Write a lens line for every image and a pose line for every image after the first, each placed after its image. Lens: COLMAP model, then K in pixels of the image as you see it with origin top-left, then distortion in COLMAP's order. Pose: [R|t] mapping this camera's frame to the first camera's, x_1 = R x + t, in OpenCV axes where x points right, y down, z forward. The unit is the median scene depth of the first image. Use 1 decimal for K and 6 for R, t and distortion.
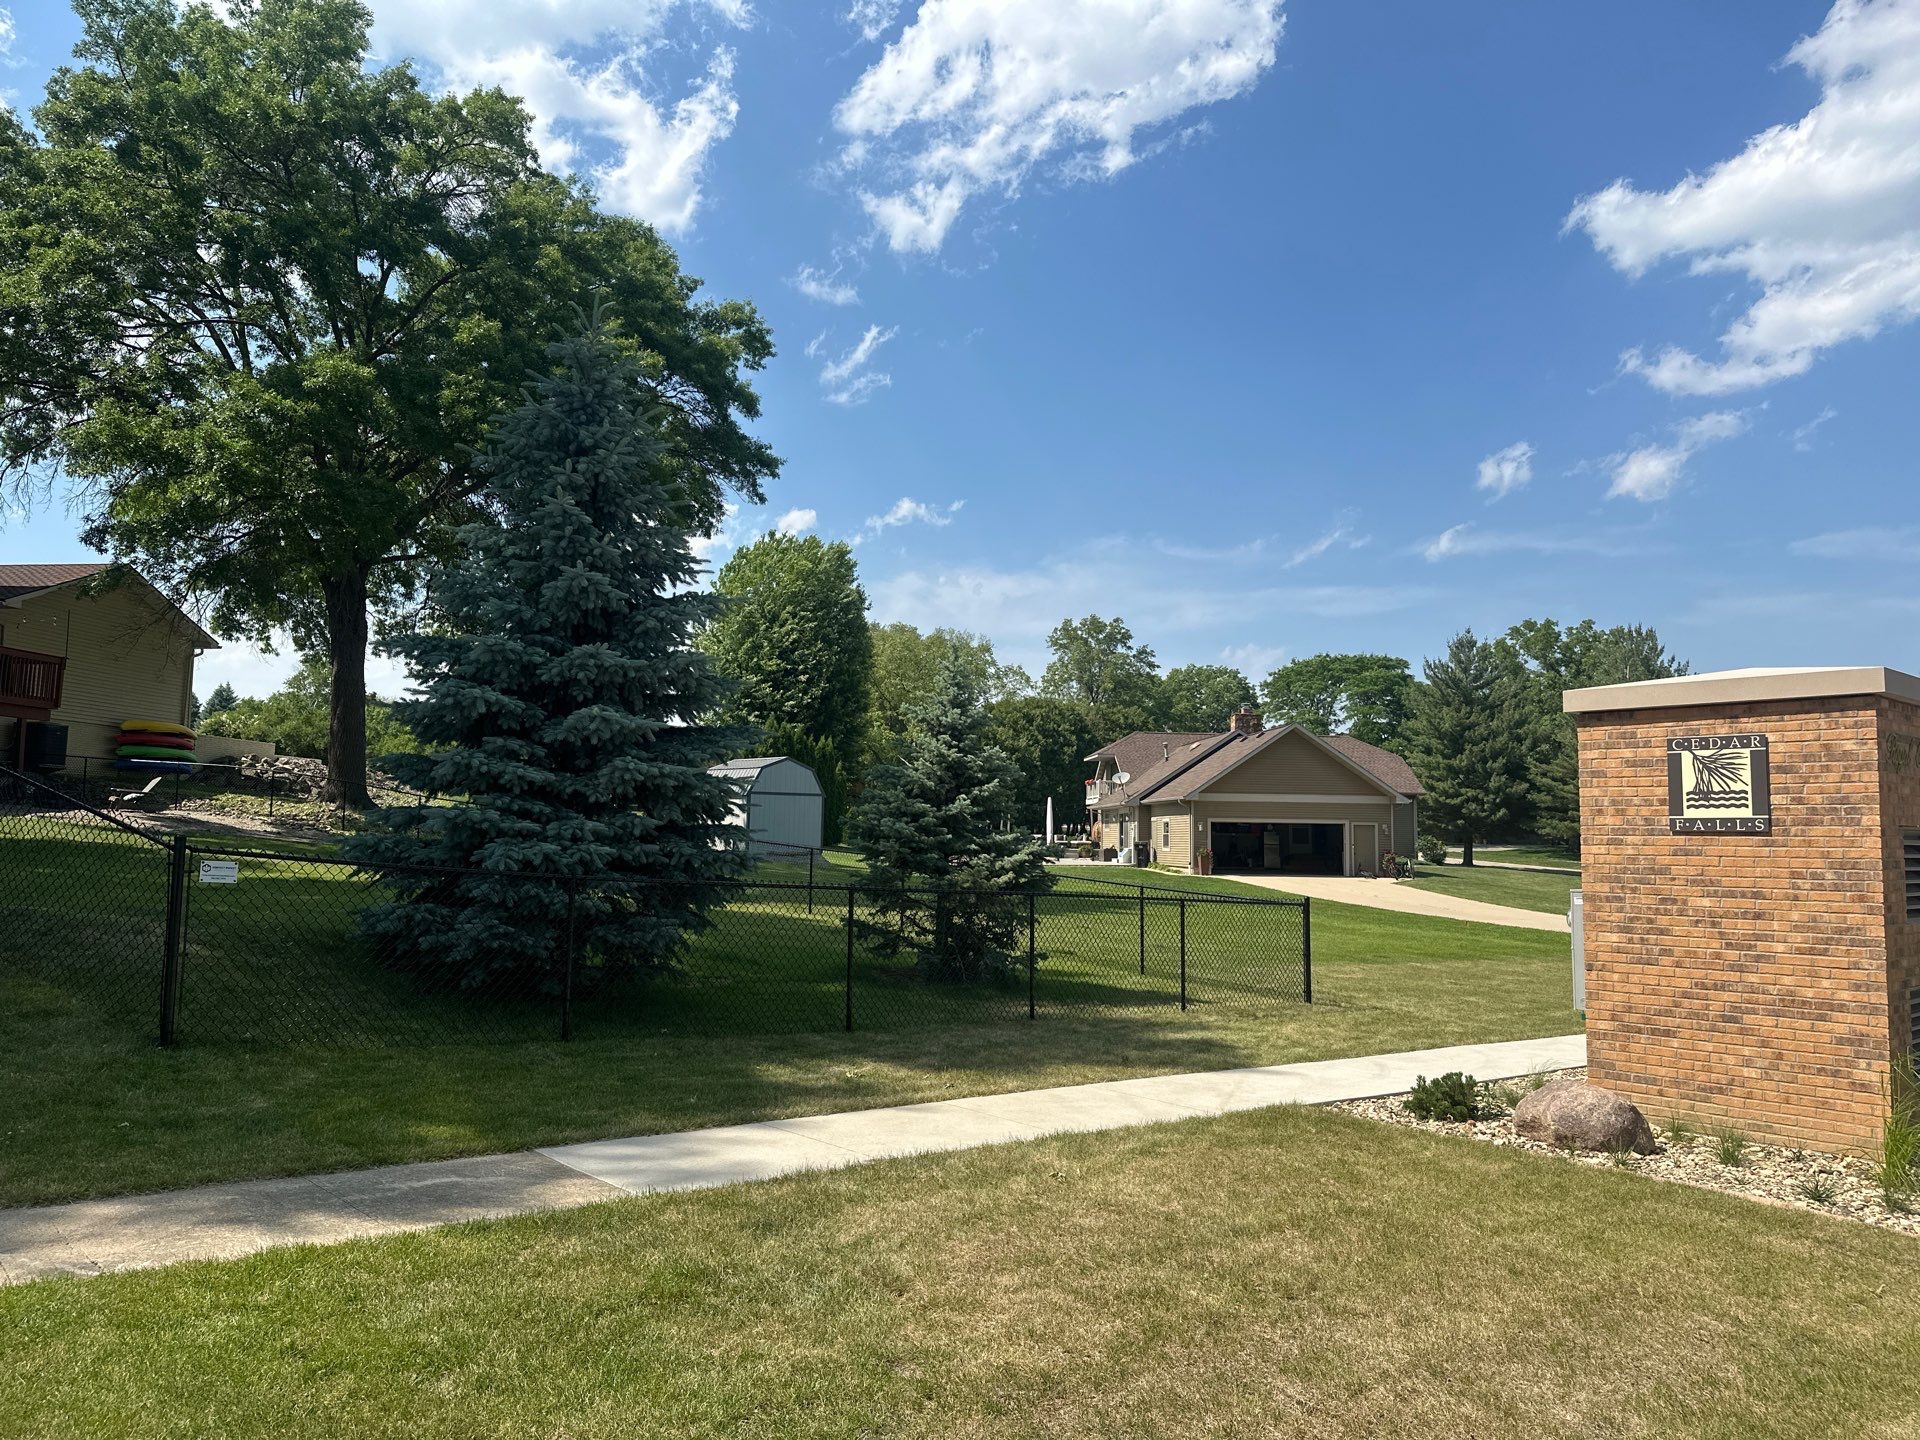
lens RADIAL K [[1339.3, 0, 968.3], [0, 1339.3, 719.4], [0, 0, 1]] dist [0.065511, -0.075436]
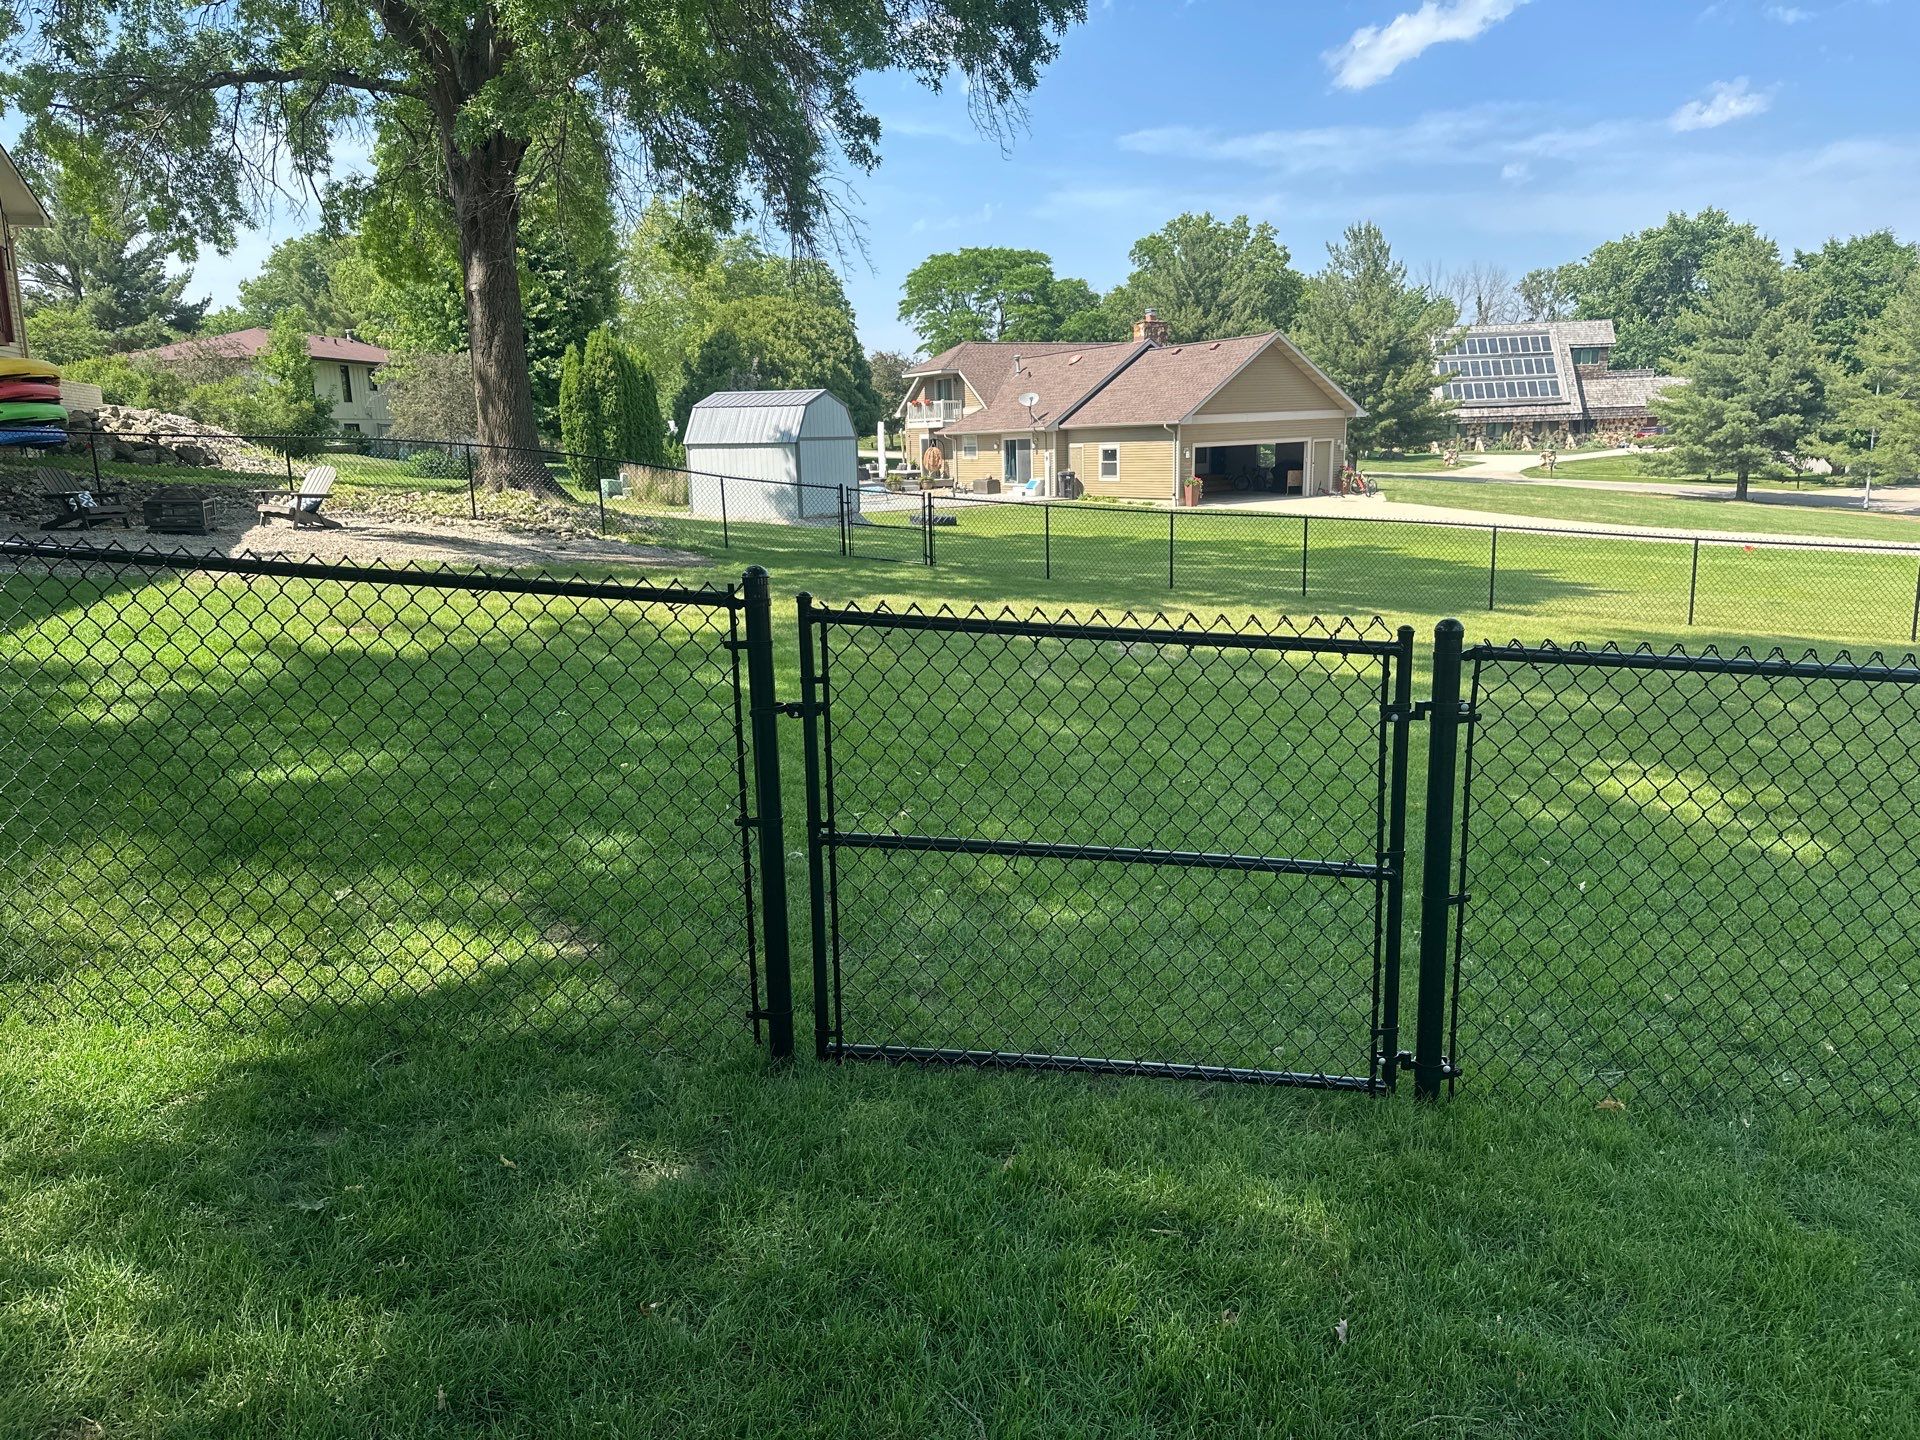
lens RADIAL K [[1351.1, 0, 967.8], [0, 1351.1, 699.0], [0, 0, 1]] dist [0.051195, -0.063746]
pose [[0.908705, -0.118226, 0.400348, -0.291653], [0.003808, 0.961364, 0.275253, -0.011190], [-0.417423, -0.248599, 0.874046, 0.177296]]
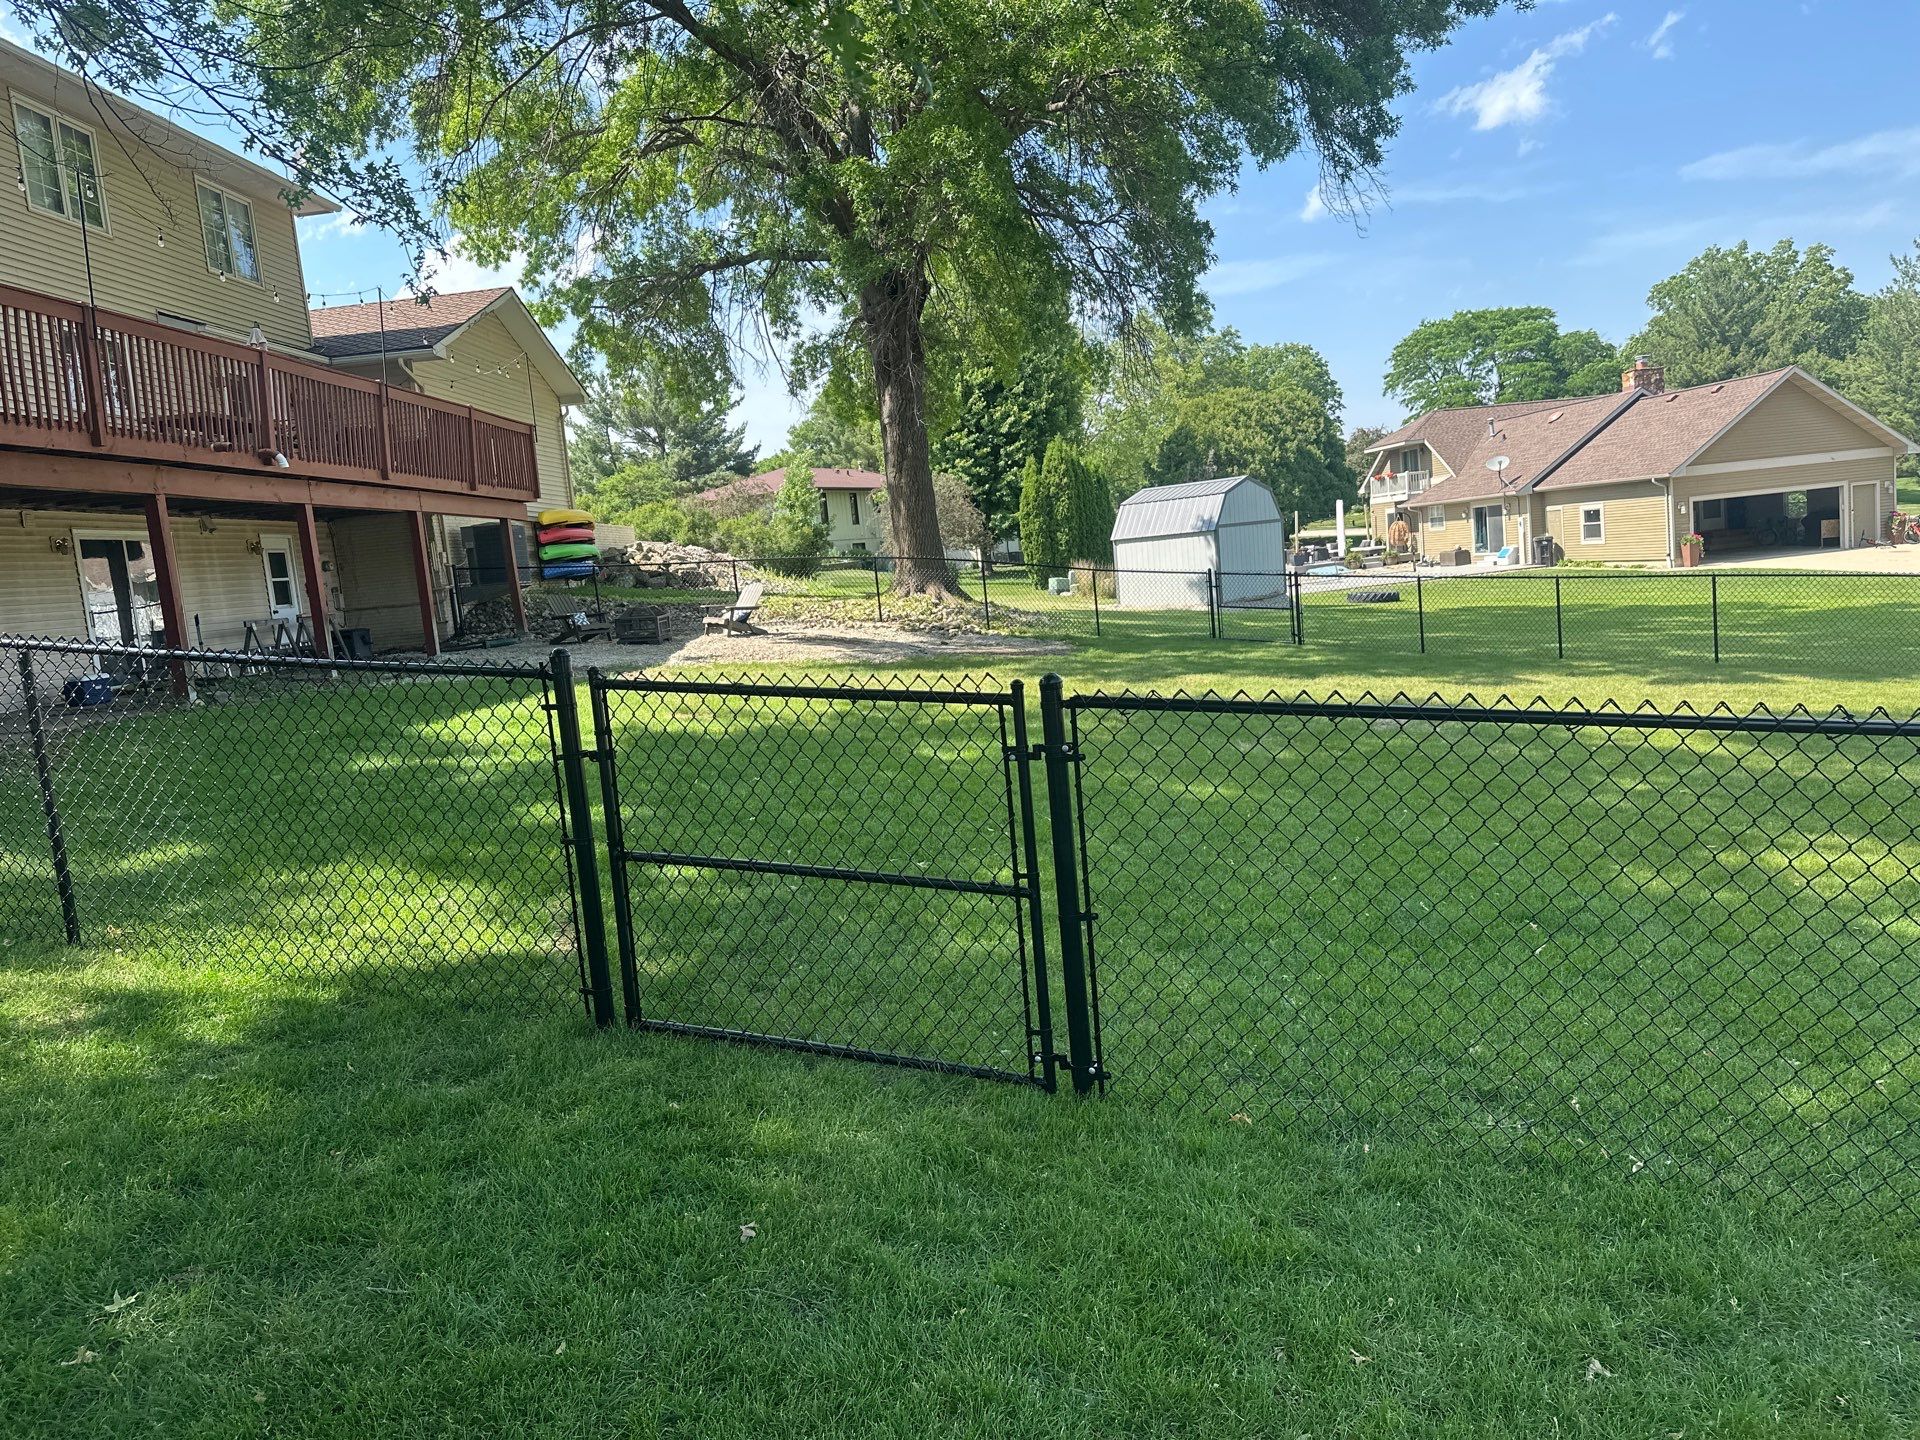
lens RADIAL K [[1339.3, 0, 959.0], [0, 1339.3, 711.5], [0, 0, 1]] dist [0.065511, -0.075436]
pose [[0.992149, -0.116901, 0.044437, -0.263905], [0.105756, 0.973899, 0.200837, -0.010565], [-0.066755, -0.194561, 0.978616, 0.159218]]
